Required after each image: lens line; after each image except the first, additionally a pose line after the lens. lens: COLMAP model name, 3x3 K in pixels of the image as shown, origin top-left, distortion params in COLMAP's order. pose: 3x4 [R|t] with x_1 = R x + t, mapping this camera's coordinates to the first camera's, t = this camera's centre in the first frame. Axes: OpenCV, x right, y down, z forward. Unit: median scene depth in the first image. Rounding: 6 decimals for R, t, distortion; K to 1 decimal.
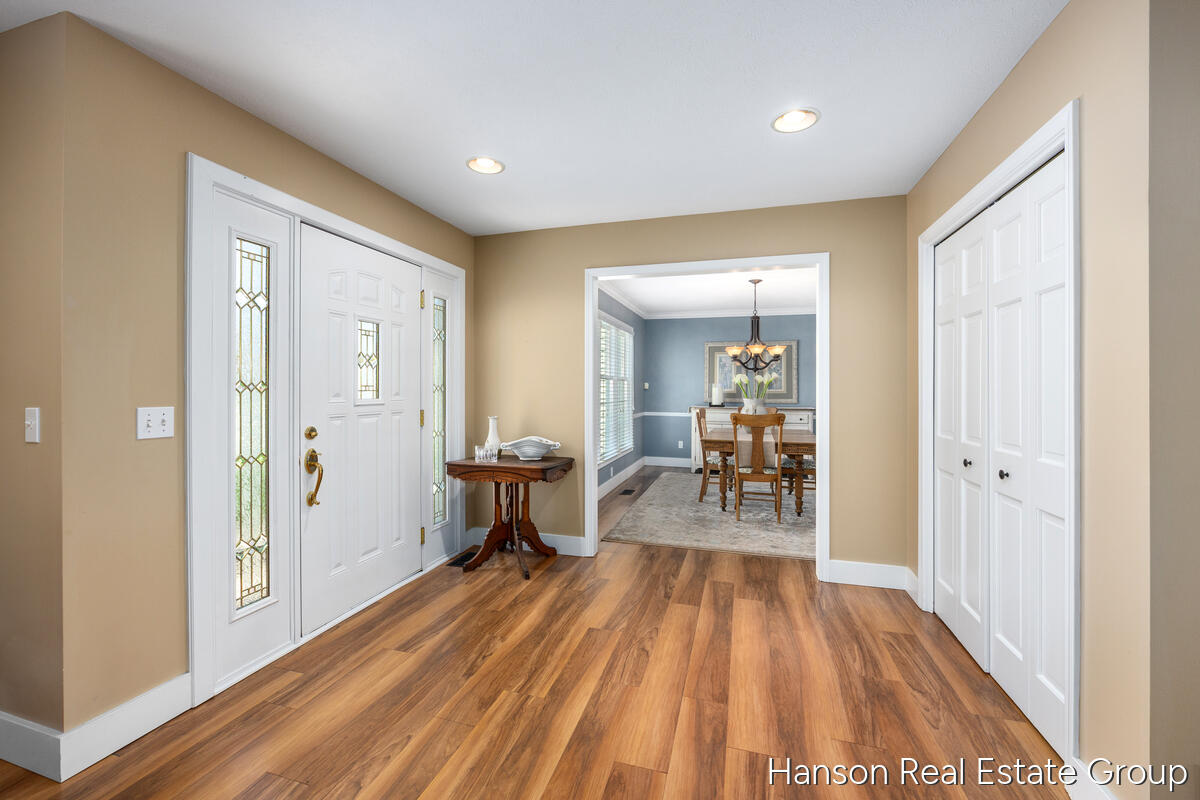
lens RADIAL K [[490.2, 0, 605.3], [0, 490.2, 391.2], [0, 0, 1]] dist [-0.004017, -0.000457]
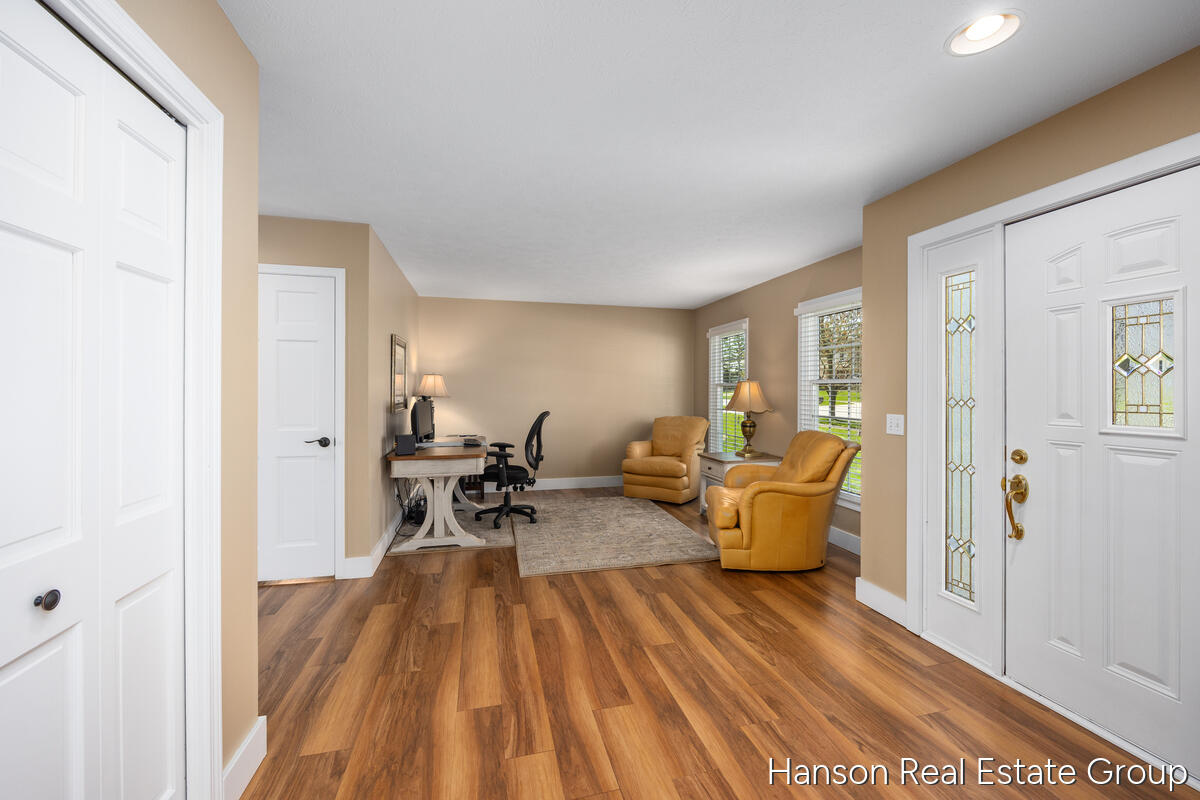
lens RADIAL K [[490.2, 0, 605.8], [0, 490.2, 393.9], [0, 0, 1]] dist [-0.004017, -0.000457]
pose [[-0.866289, 0.000686, -0.499543, 0.515352], [-0.004587, 0.999946, 0.009328, -0.034503], [0.499523, 0.010372, -0.866239, 1.490855]]
